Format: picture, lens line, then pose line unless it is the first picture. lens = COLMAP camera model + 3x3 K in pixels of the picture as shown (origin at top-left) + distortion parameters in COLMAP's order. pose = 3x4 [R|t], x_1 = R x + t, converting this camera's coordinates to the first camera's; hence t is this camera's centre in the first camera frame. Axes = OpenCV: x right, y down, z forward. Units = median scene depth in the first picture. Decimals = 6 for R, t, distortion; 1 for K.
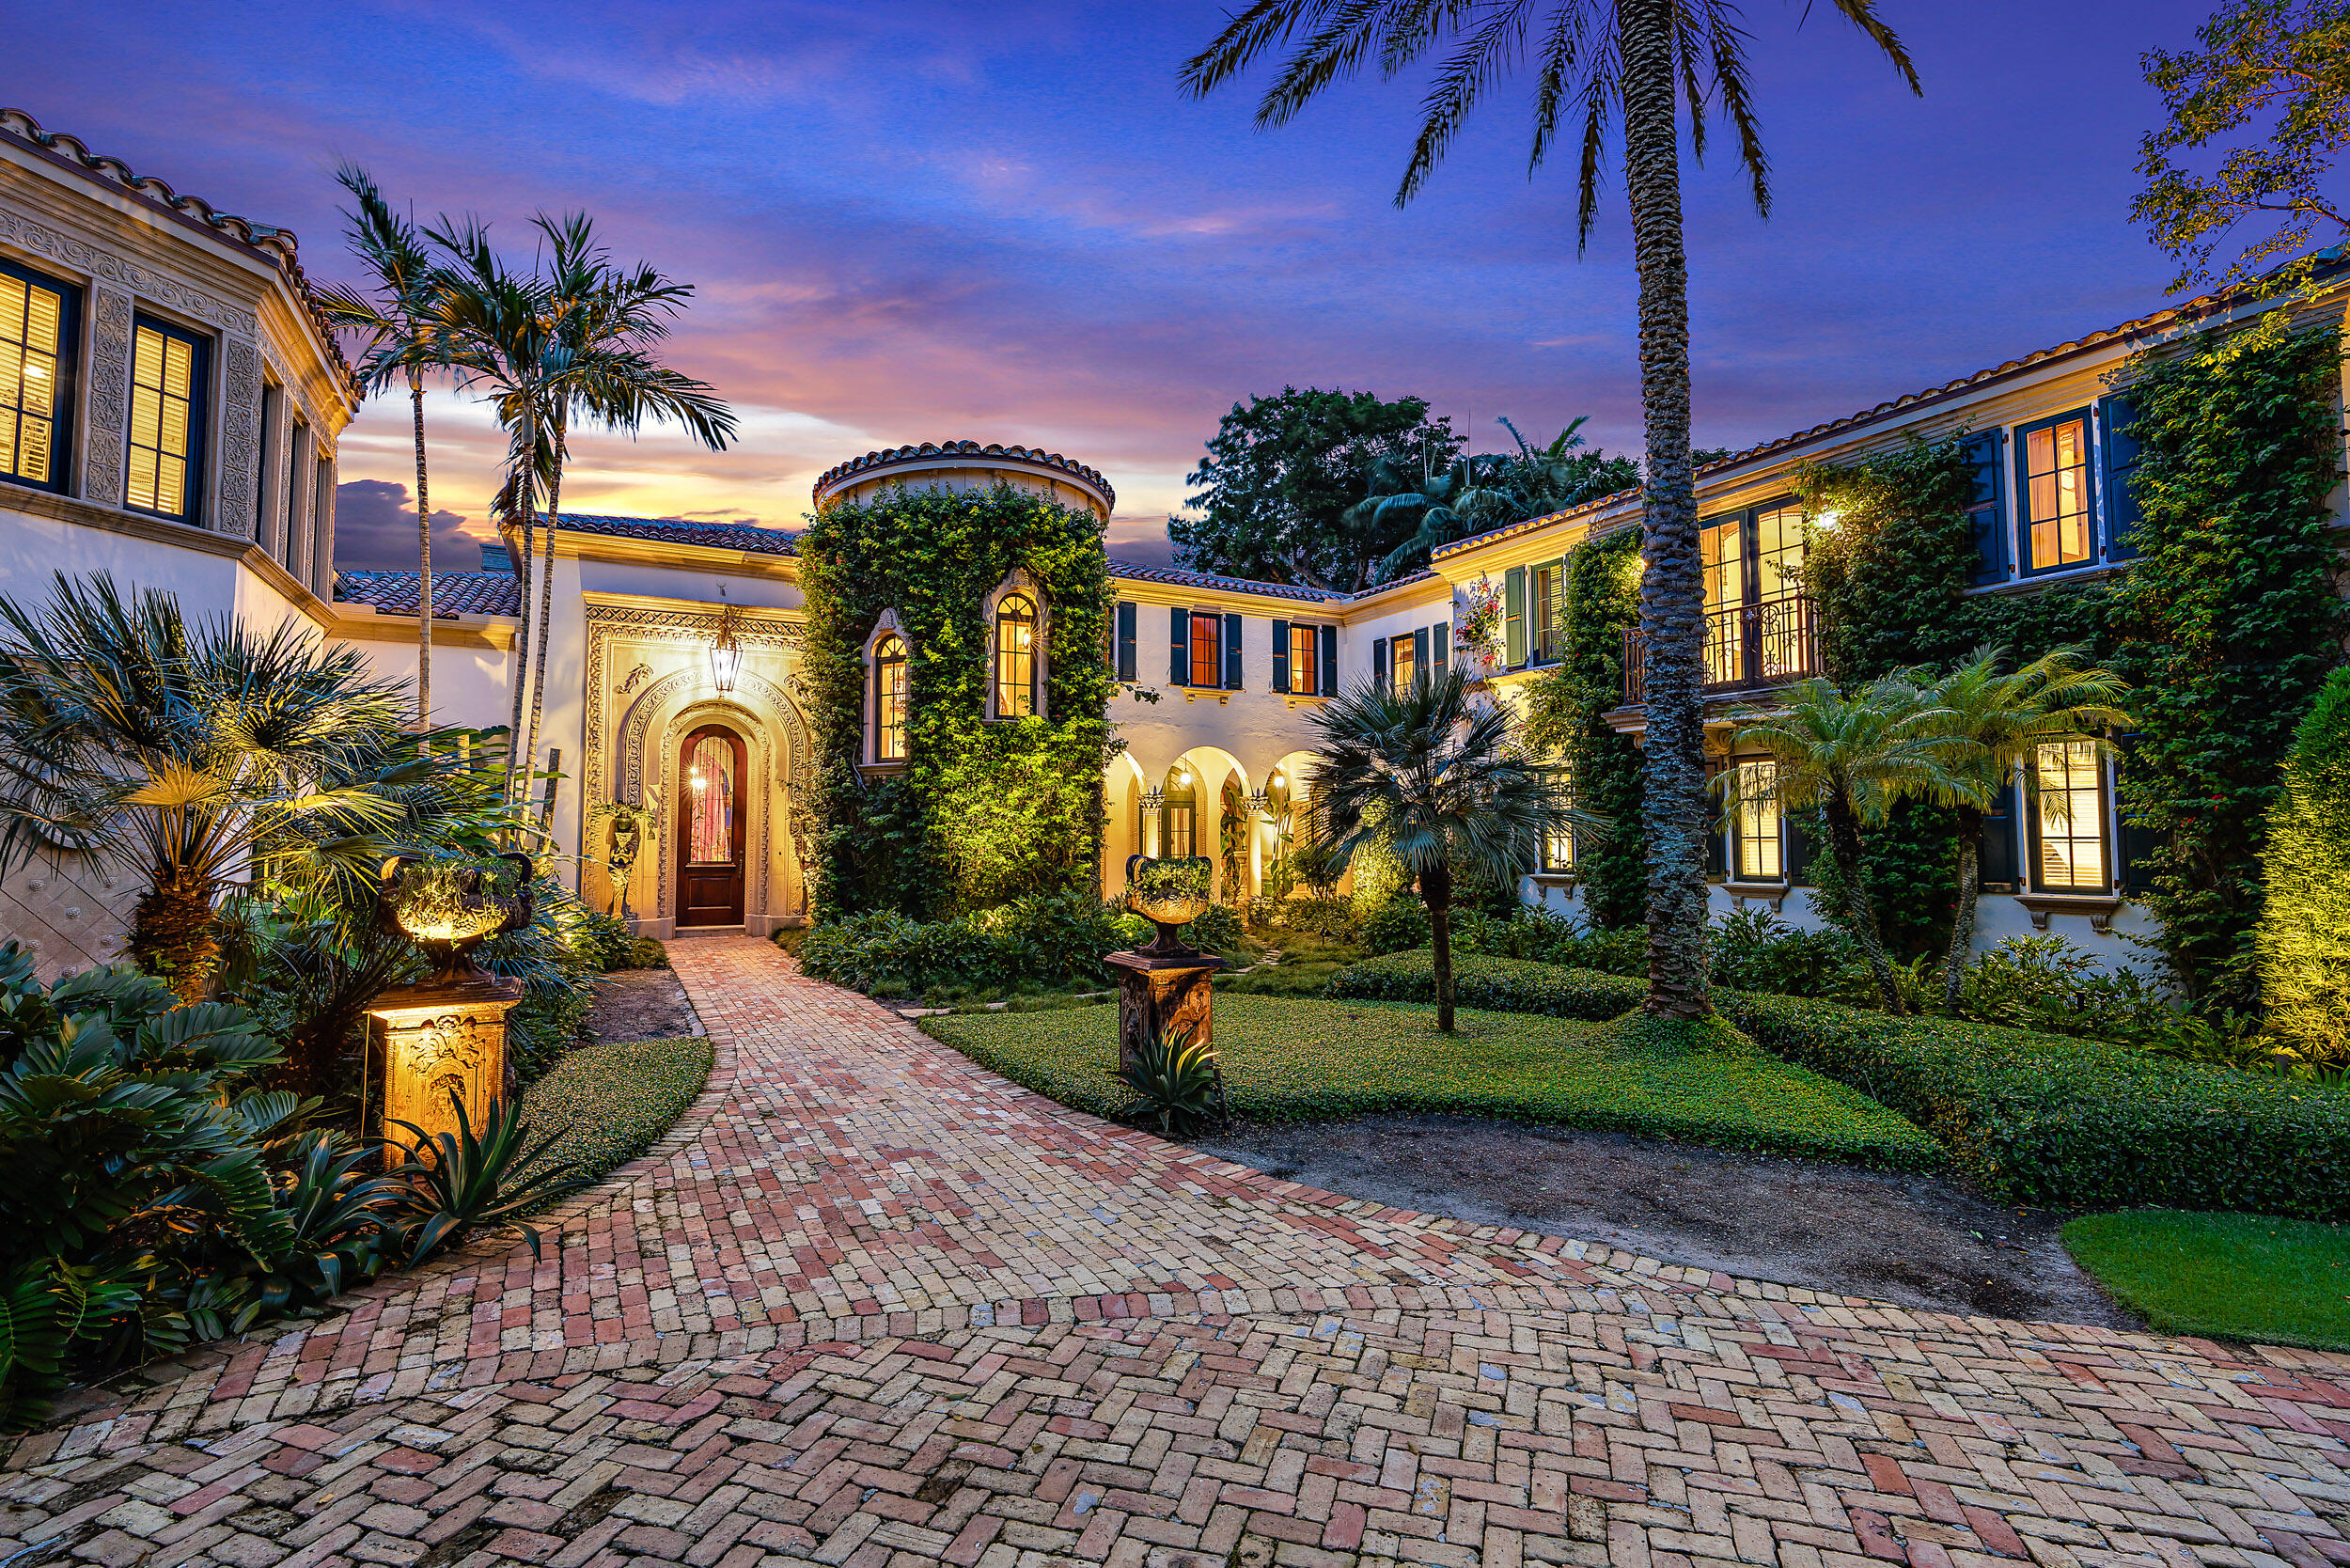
lens RADIAL K [[1095.3, 0, 1169.3], [0, 1095.3, 771.2], [0, 0, 1]] dist [-0.002539, 0.005030]
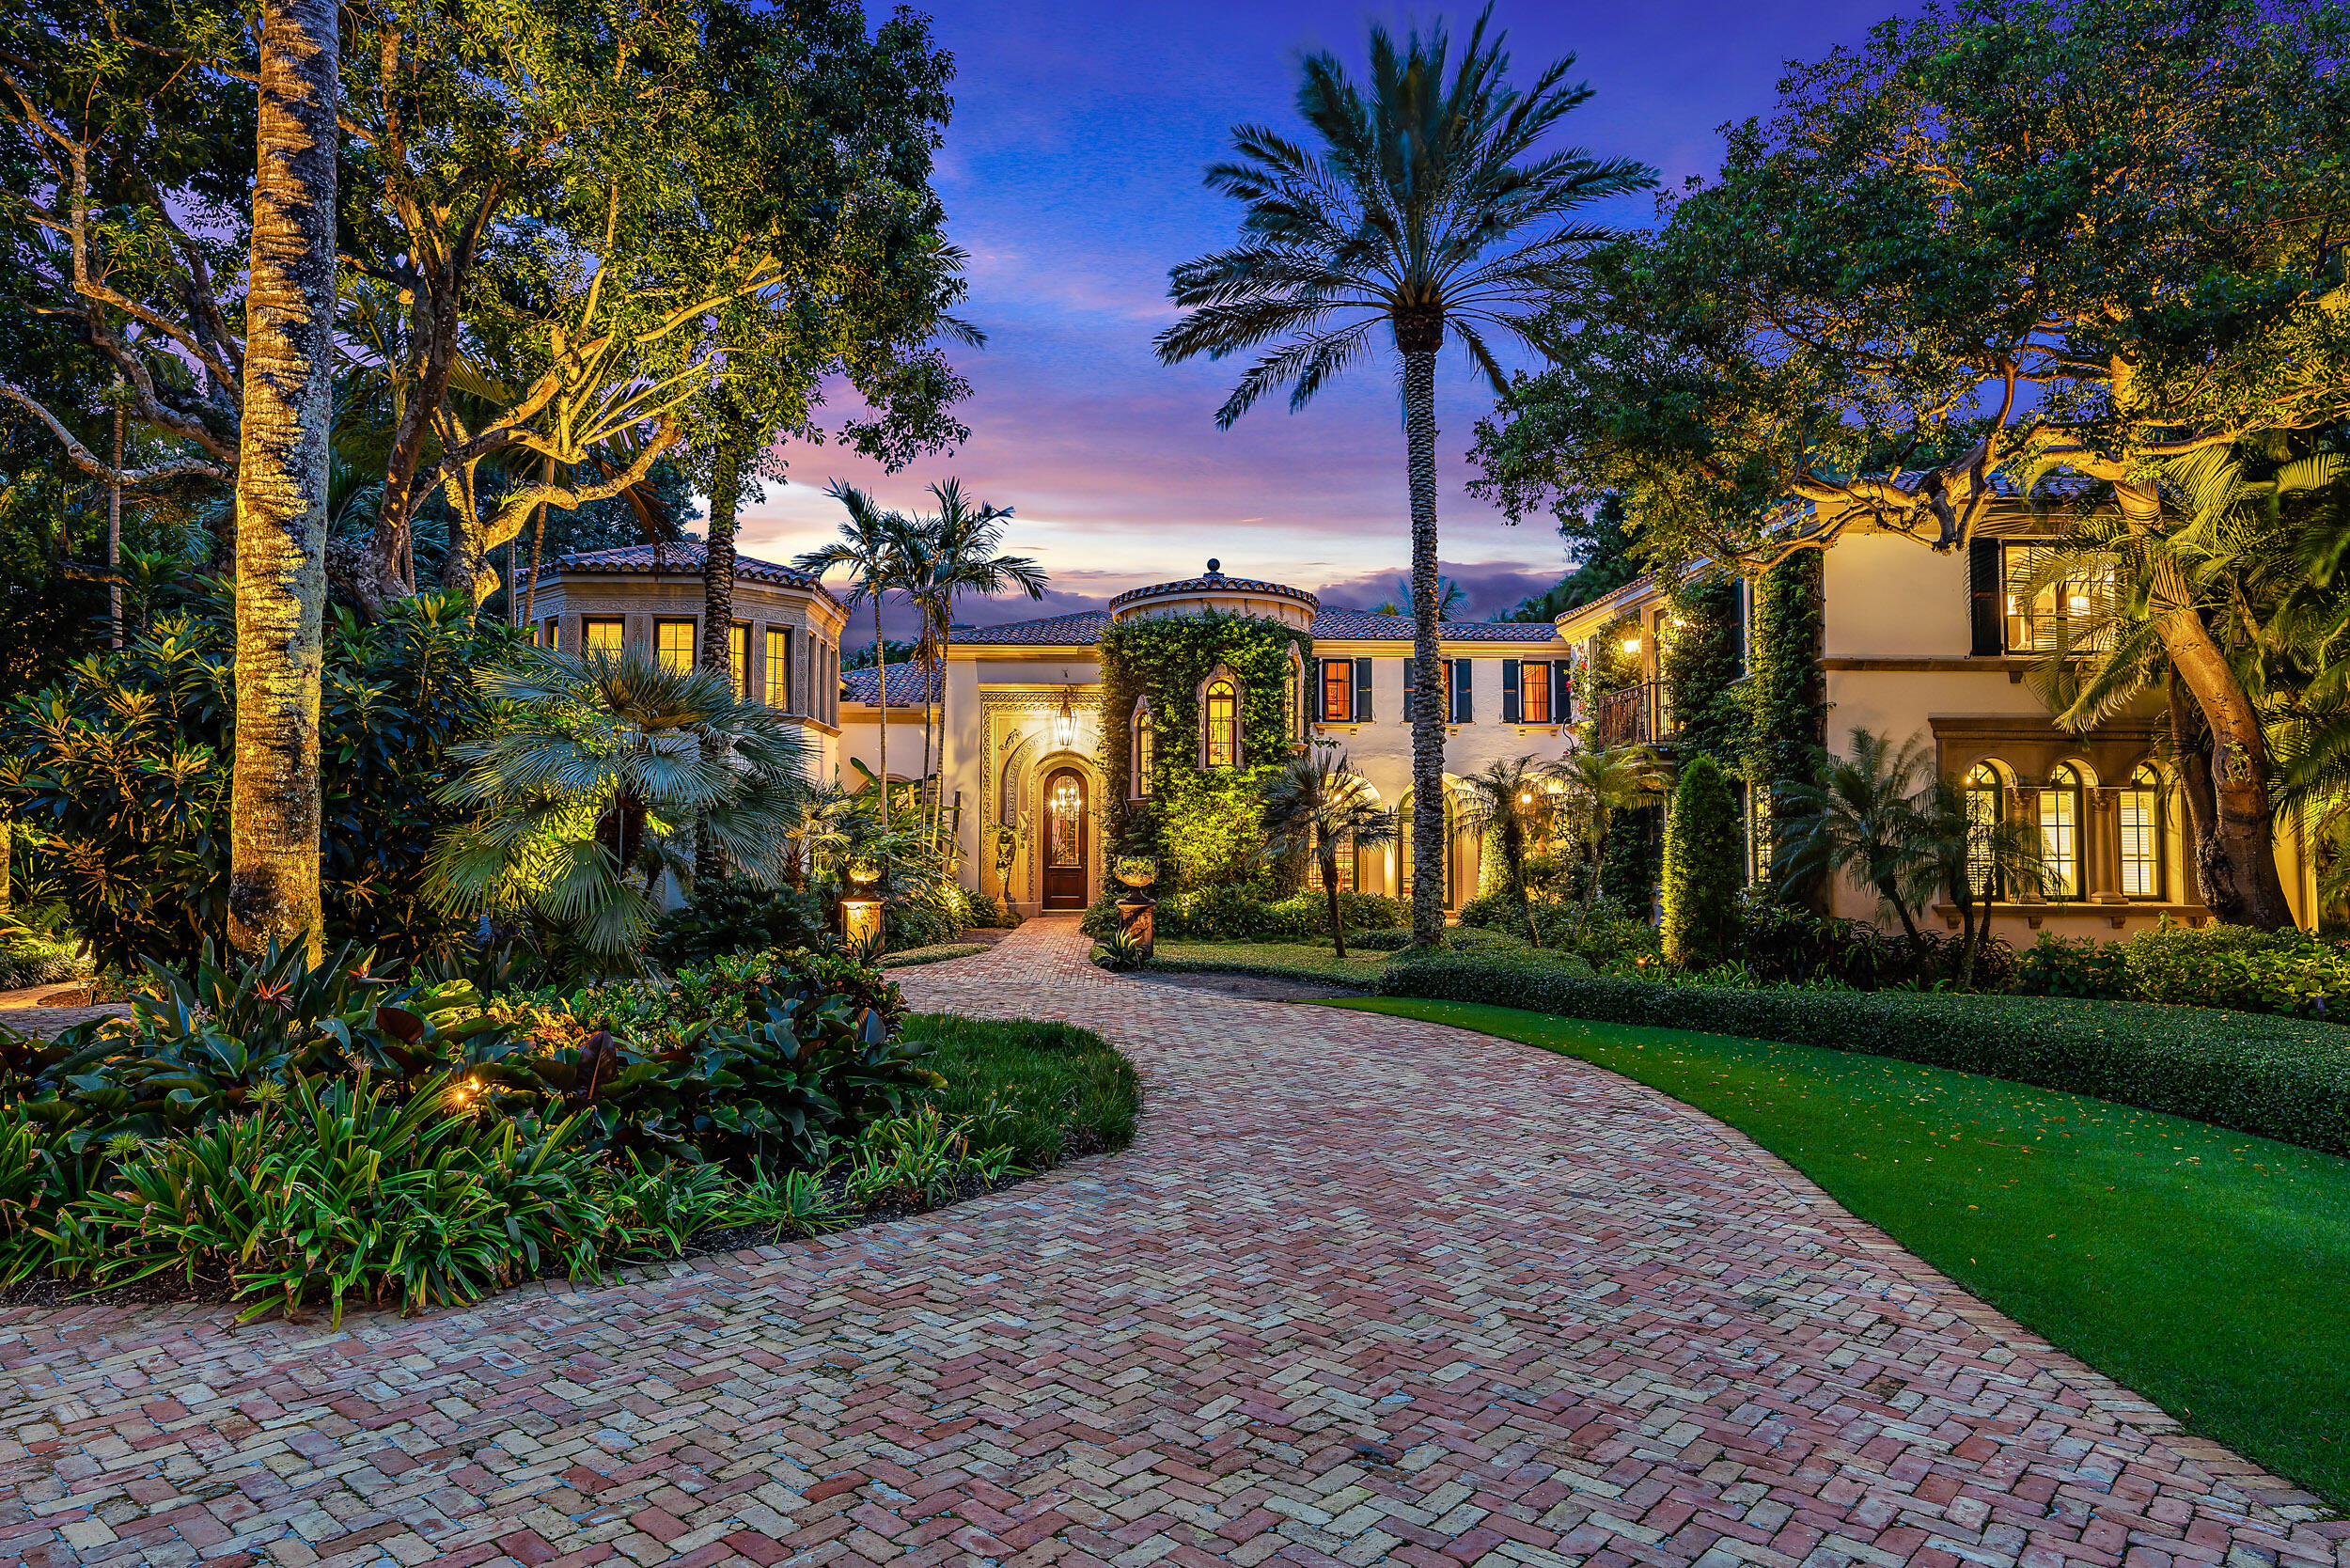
lens RADIAL K [[1403.7, 0, 1175.0], [0, 1403.7, 784.0], [0, 0, 1]] dist [0.000831, -0.000049]
pose [[0.906363, -0.017197, -0.422149, 0.596332], [0.024101, 0.999649, 0.011024, -0.046847], [0.421811, -0.020166, 0.906459, -0.727981]]
